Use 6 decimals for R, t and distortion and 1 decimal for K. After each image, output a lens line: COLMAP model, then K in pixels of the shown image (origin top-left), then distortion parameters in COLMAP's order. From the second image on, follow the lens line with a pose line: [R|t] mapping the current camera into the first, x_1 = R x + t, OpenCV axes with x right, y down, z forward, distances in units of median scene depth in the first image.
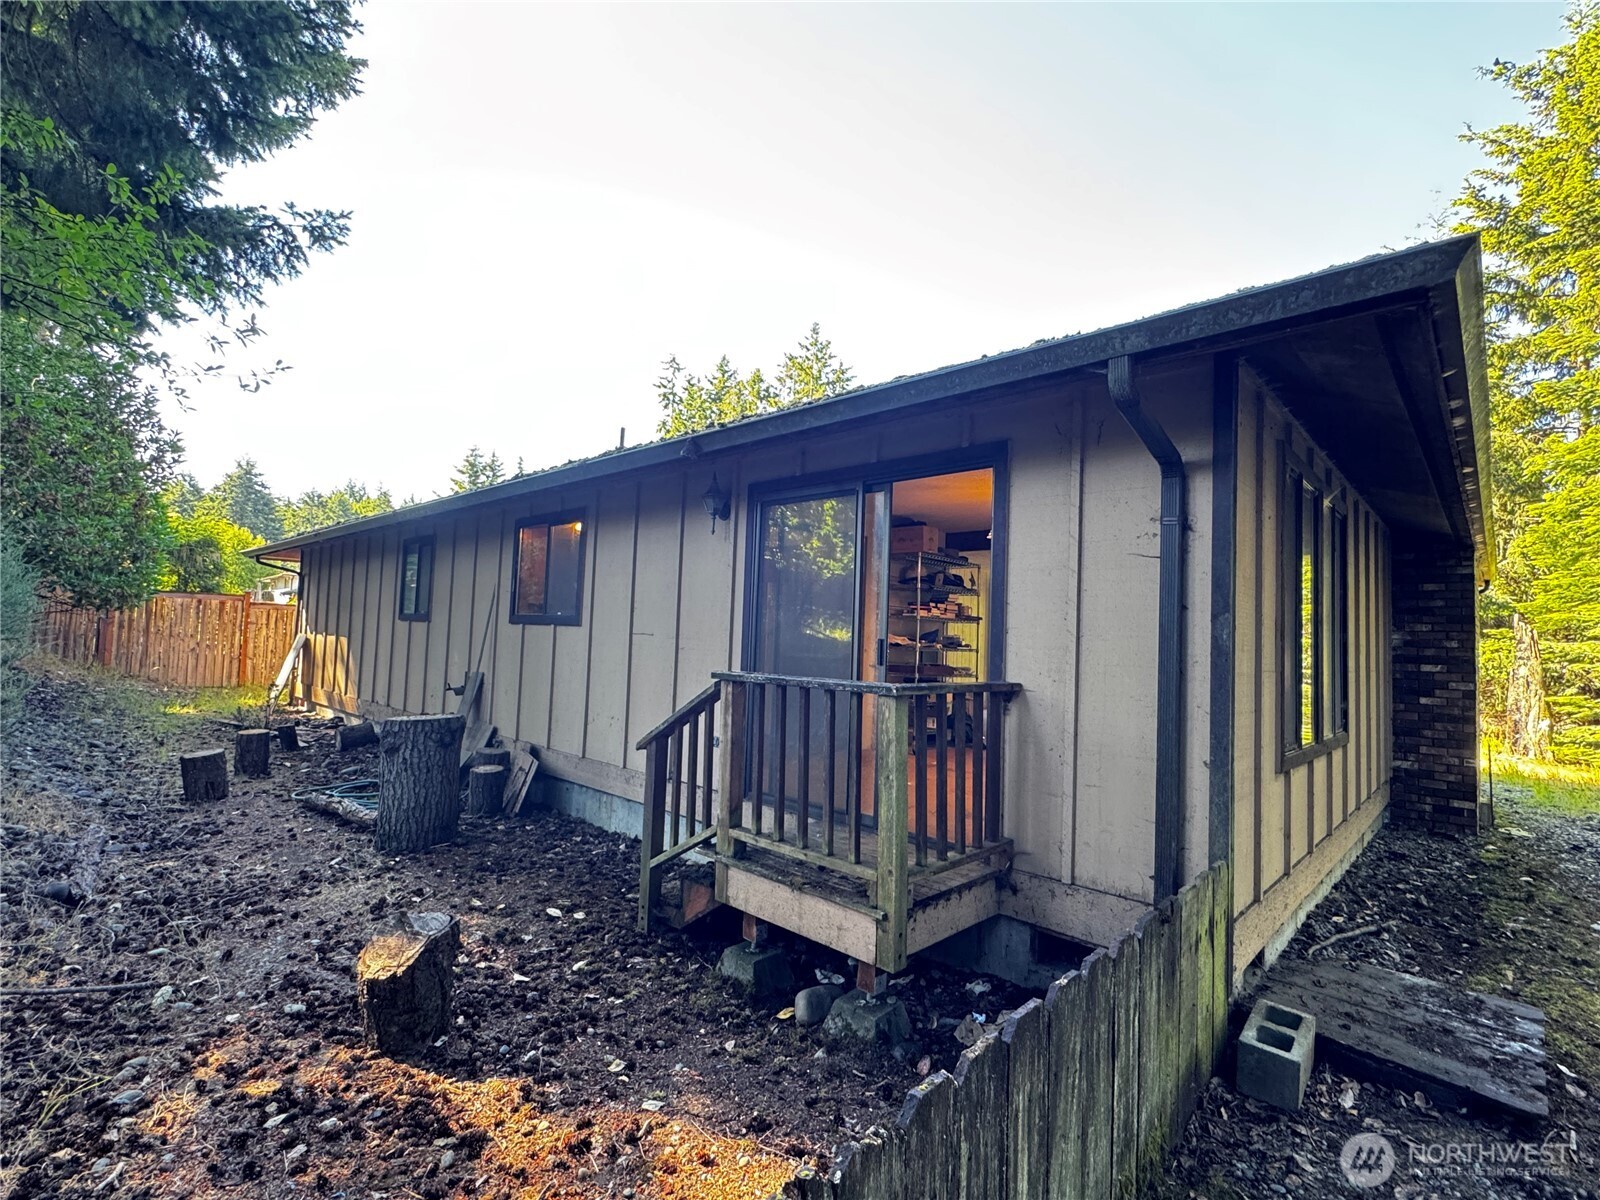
lens RADIAL K [[744.7, 0, 799.7], [0, 744.7, 600.8], [0, 0, 1]] dist [-0.002720, 0.000397]
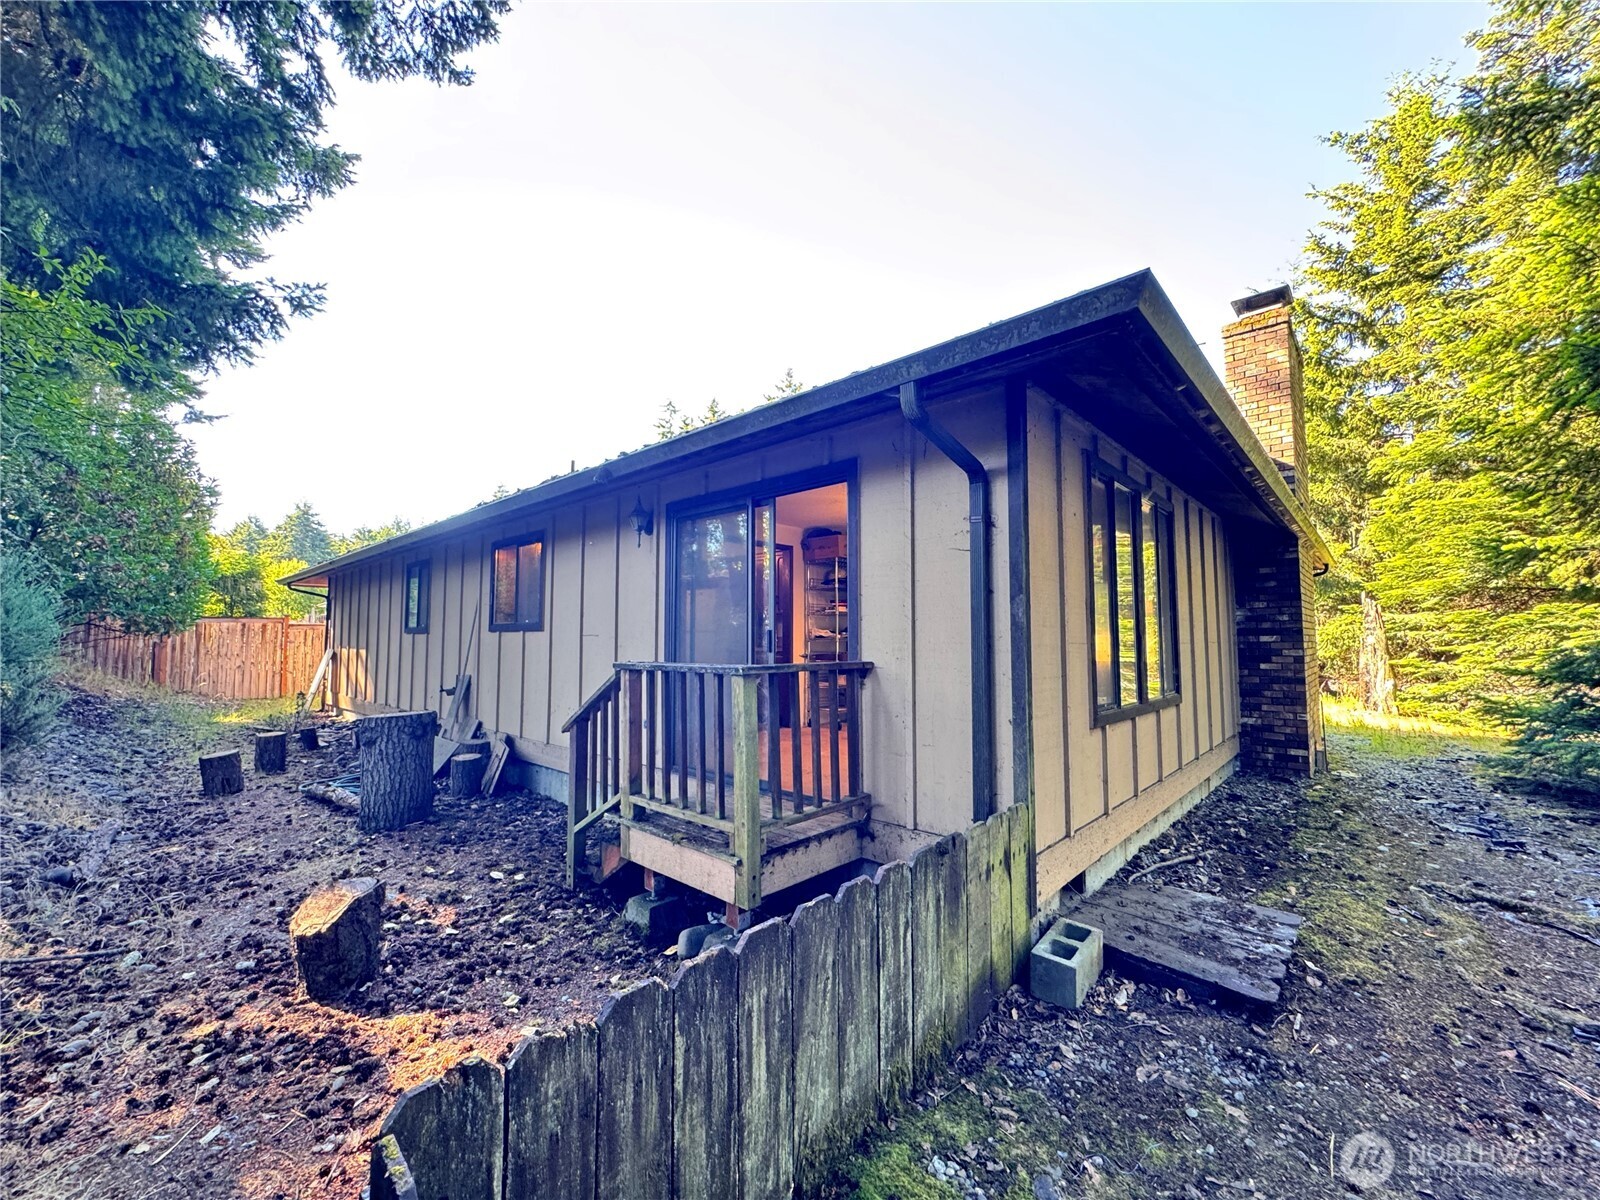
lens RADIAL K [[638.9, 0, 800.1], [0, 638.9, 599.3], [0, 0, 1]] dist [-0.002685, 0.000234]
pose [[0.999124, -0.038347, 0.016773, 0.162728], [0.038511, 0.999212, -0.009597, 0.016464], [-0.016391, 0.010235, 0.999813, -0.013847]]
